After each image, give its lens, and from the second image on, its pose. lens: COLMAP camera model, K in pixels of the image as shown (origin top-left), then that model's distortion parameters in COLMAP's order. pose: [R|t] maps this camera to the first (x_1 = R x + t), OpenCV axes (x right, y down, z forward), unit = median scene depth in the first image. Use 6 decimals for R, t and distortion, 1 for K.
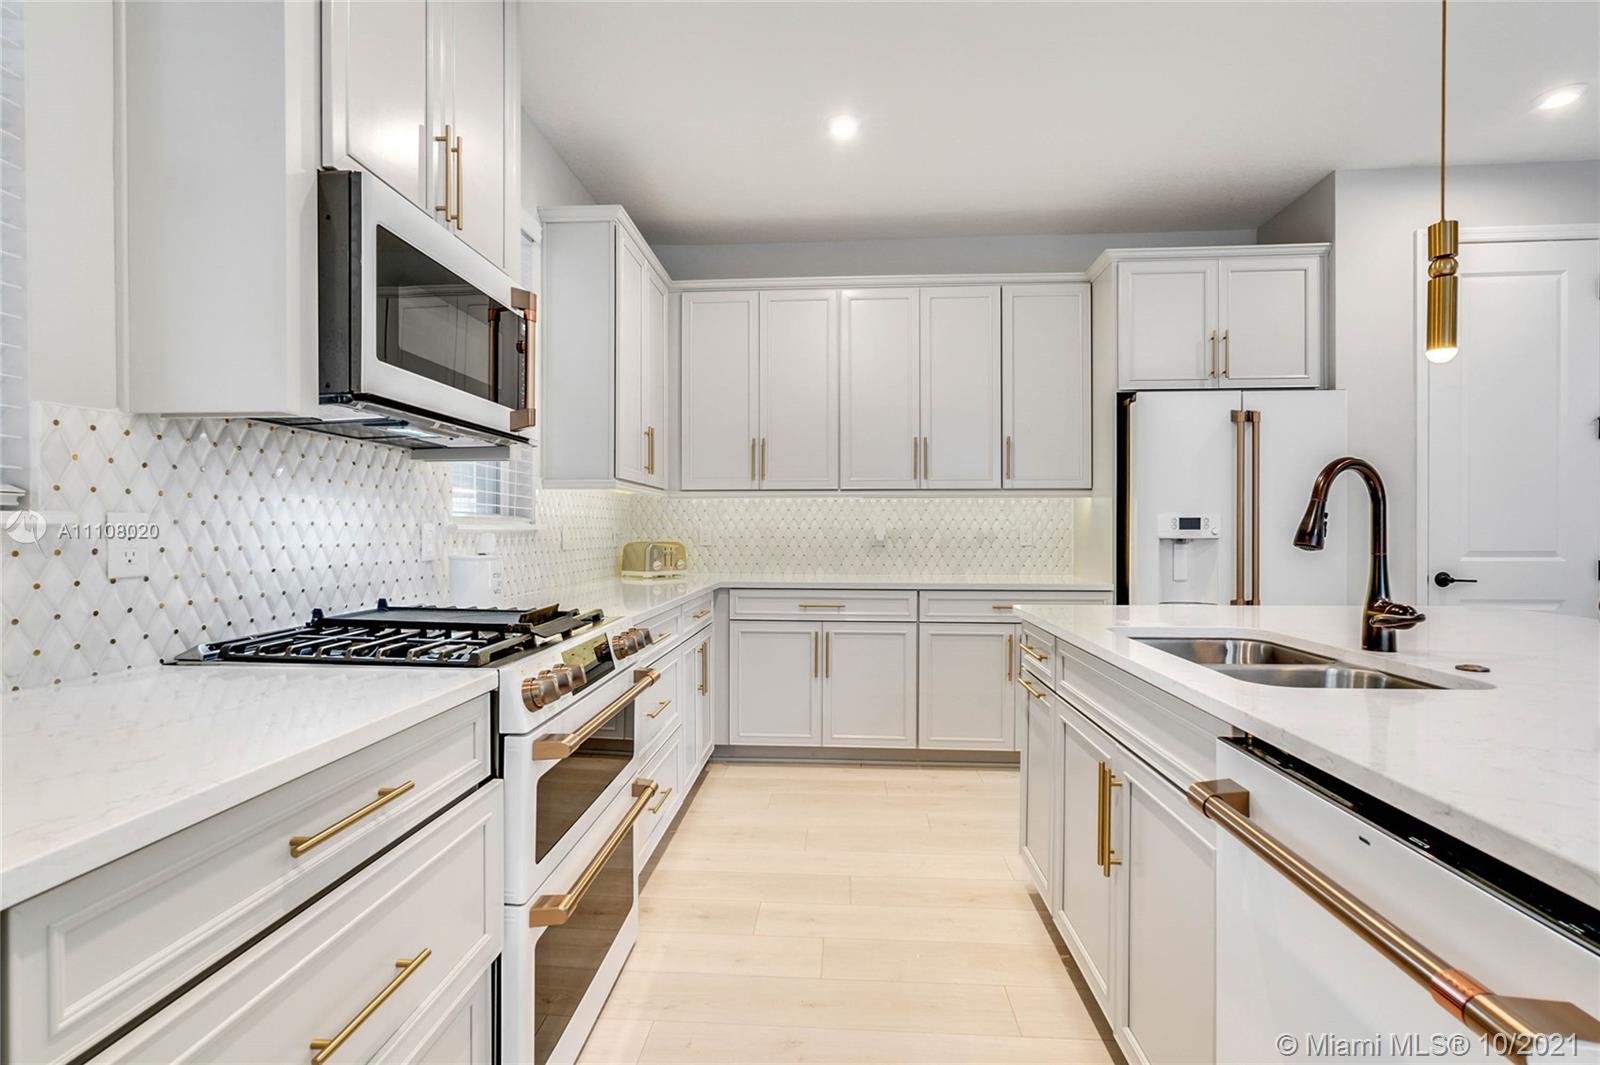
lens RADIAL K [[731.6, 0, 791.2], [0, 731.6, 532.8], [0, 0, 1]] dist [-0.005678, 0.002268]
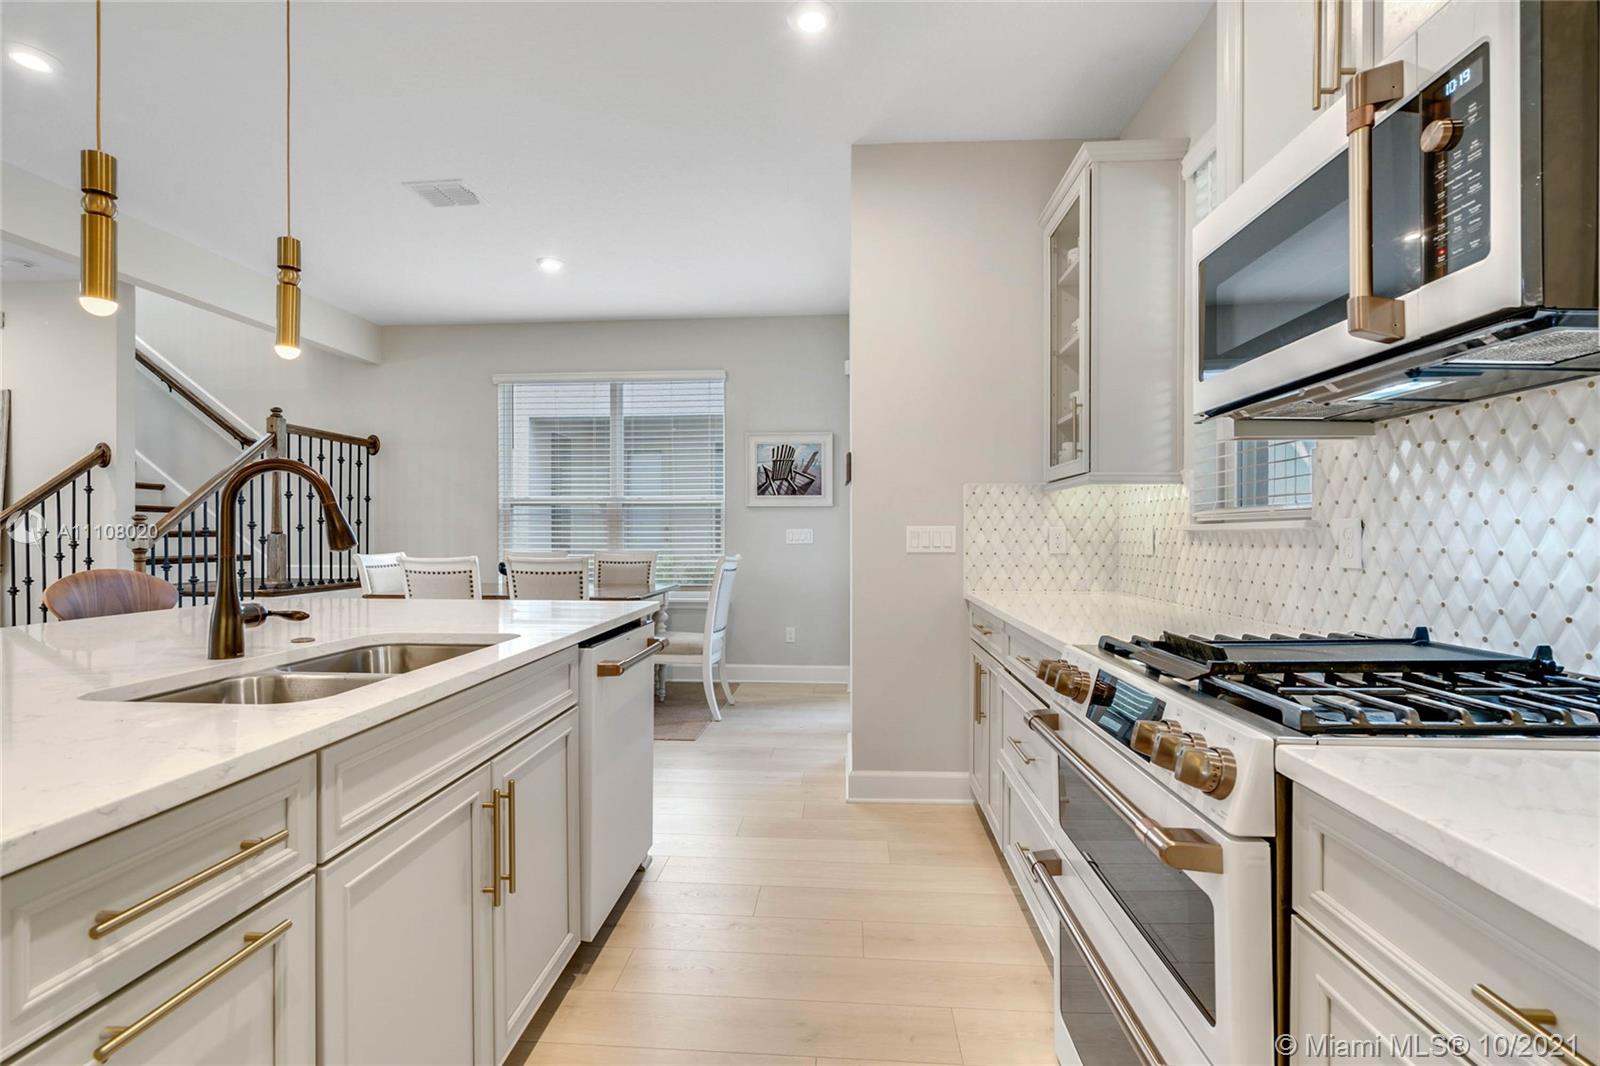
lens RADIAL K [[731.6, 0, 793.3], [0, 731.6, 537.9], [0, 0, 1]] dist [-0.005678, 0.002268]
pose [[-0.999998, -0.000532, 0.001813, 0.025247], [-0.000515, 0.999957, 0.009275, -0.001375], [-0.001818, 0.009274, -0.999955, 0.877424]]
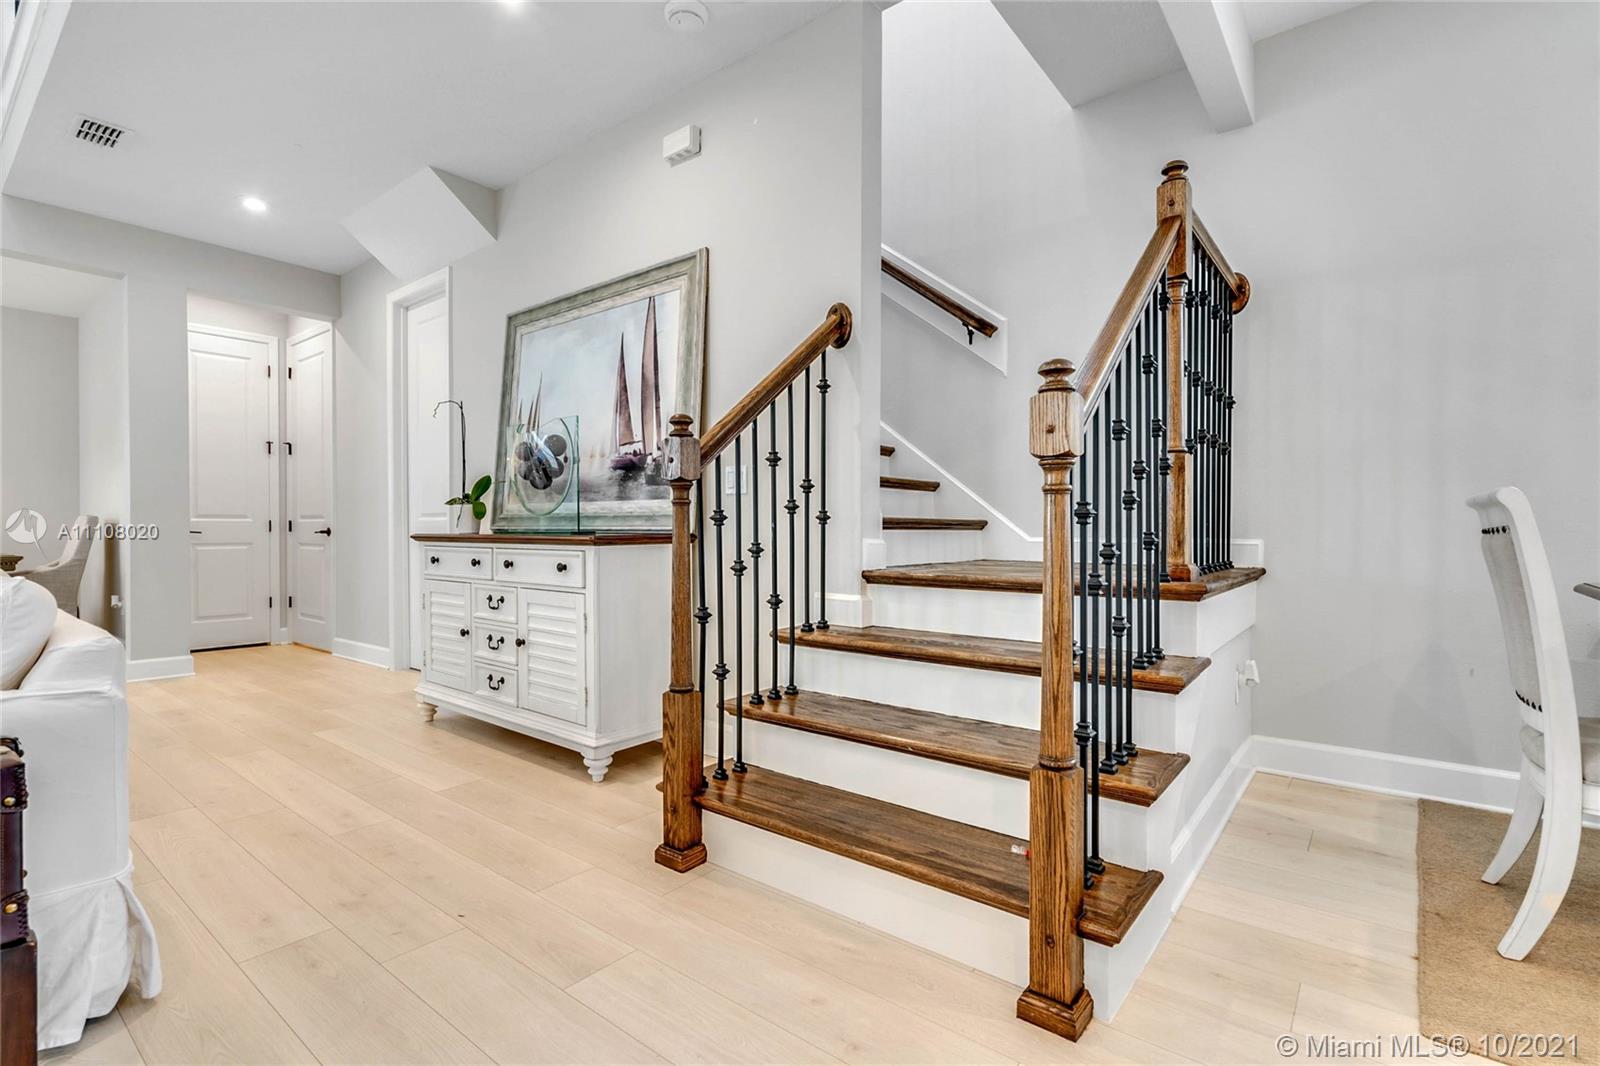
lens RADIAL K [[731.6, 0, 795.3], [0, 731.6, 532.5], [0, 0, 1]] dist [-0.005678, 0.002268]
pose [[-0.829310, -0.001171, 0.558788, 0.988266], [0.003807, 0.999963, 0.007745, 0.067312], [-0.558776, 0.008550, -0.829275, 0.123396]]
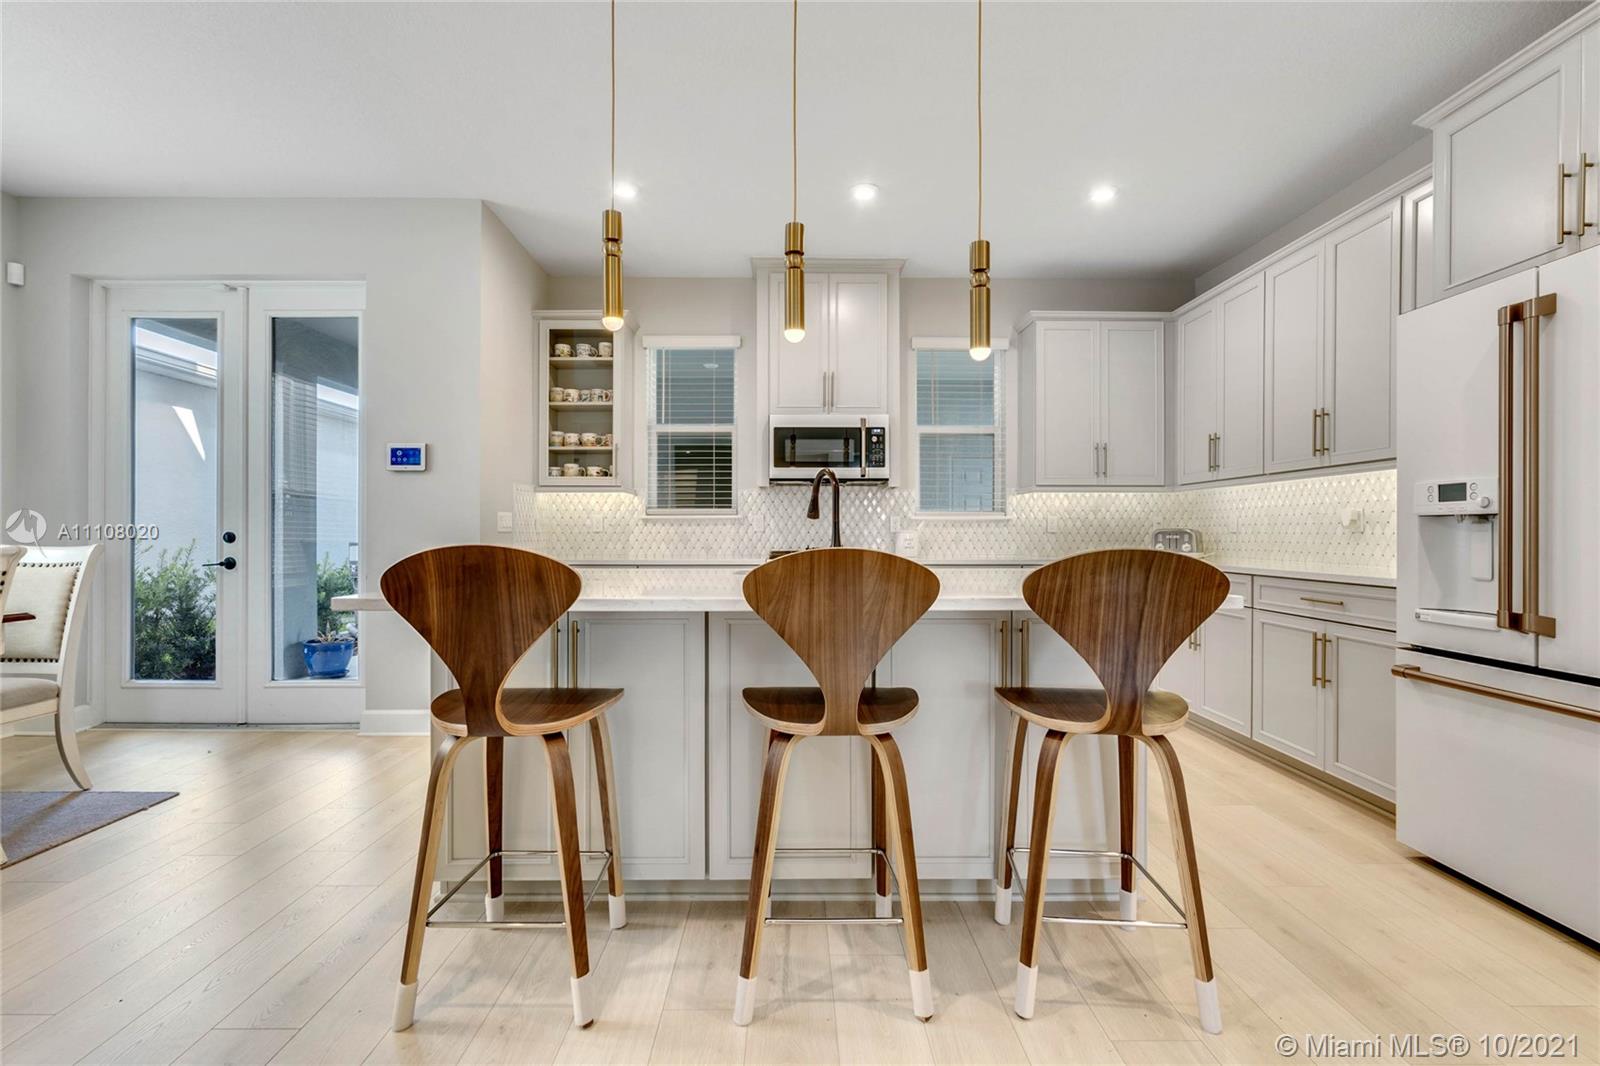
lens RADIAL K [[731.6, 0, 798.9], [0, 731.6, 530.8], [0, 0, 1]] dist [-0.005678, 0.002268]
pose [[0.089992, -0.003776, -0.995935, 1.146201], [-0.004077, 0.999983, -0.004160, 0.027807], [0.995934, 0.004435, 0.089975, 0.332339]]
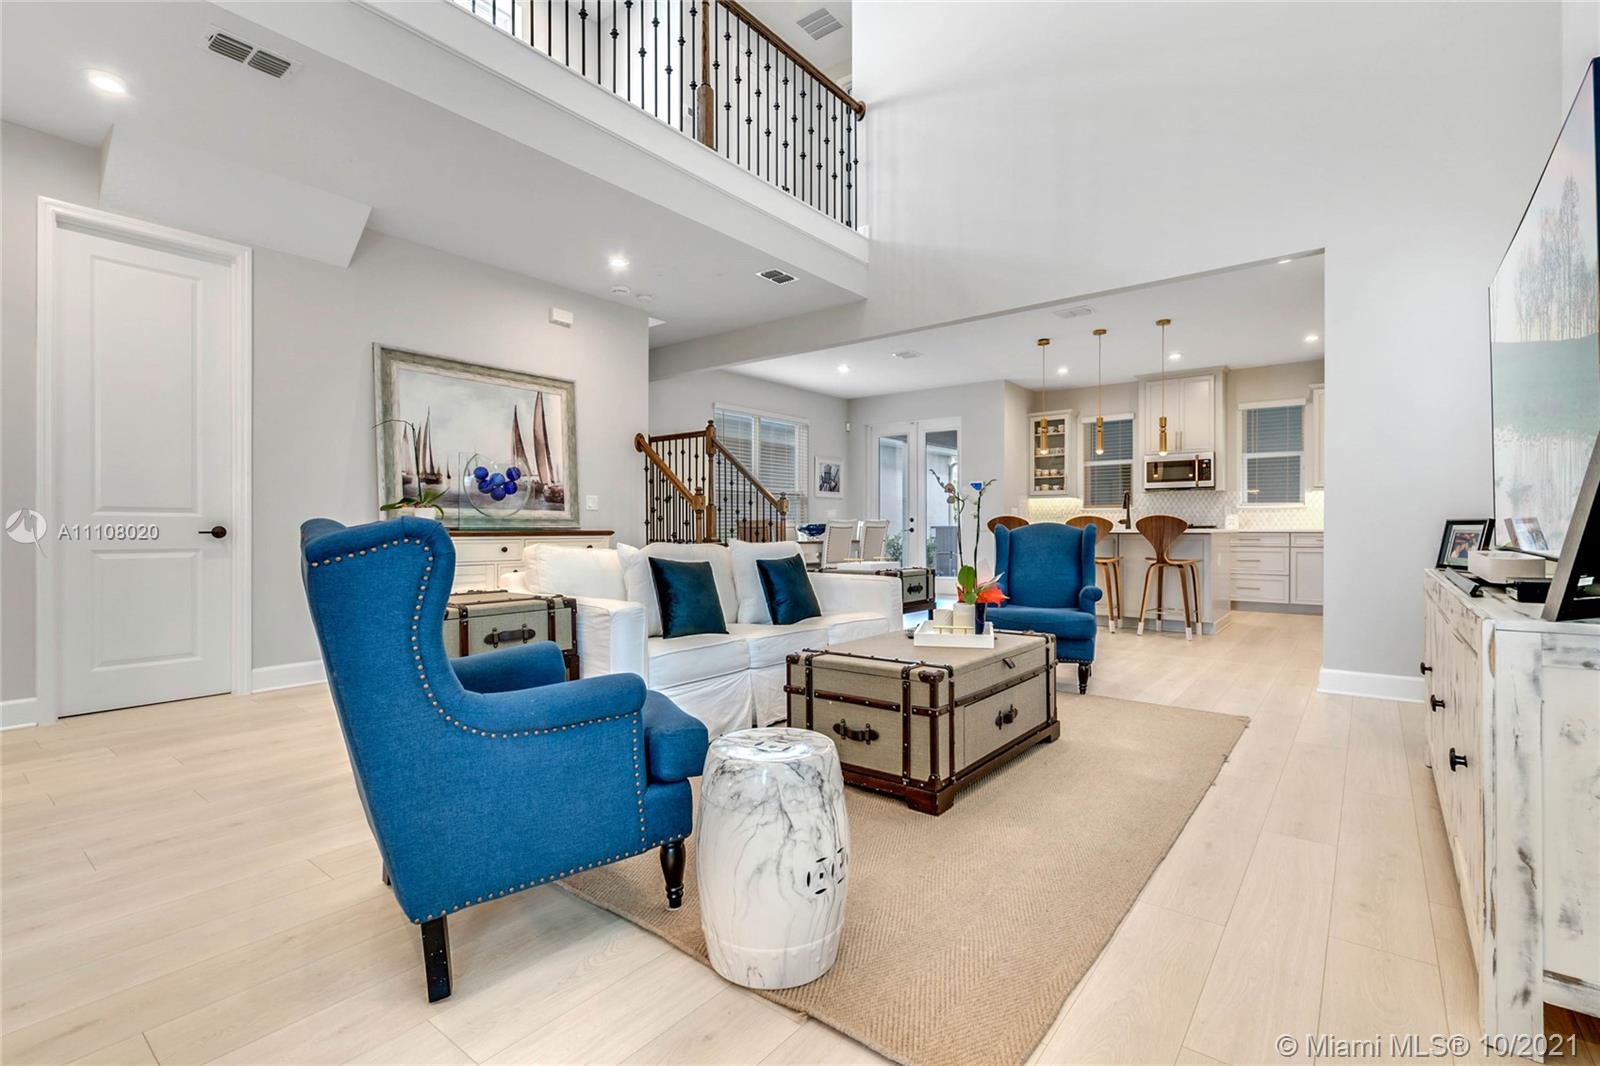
lens RADIAL K [[731.6, 0, 806.4], [0, 731.6, 531.6], [0, 0, 1]] dist [-0.005678, 0.002268]
pose [[-0.543850, 0.004859, -0.839168, 2.719059], [-0.001729, 0.999975, 0.006910, 0.066834], [0.839180, 0.005209, -0.543828, 0.822854]]
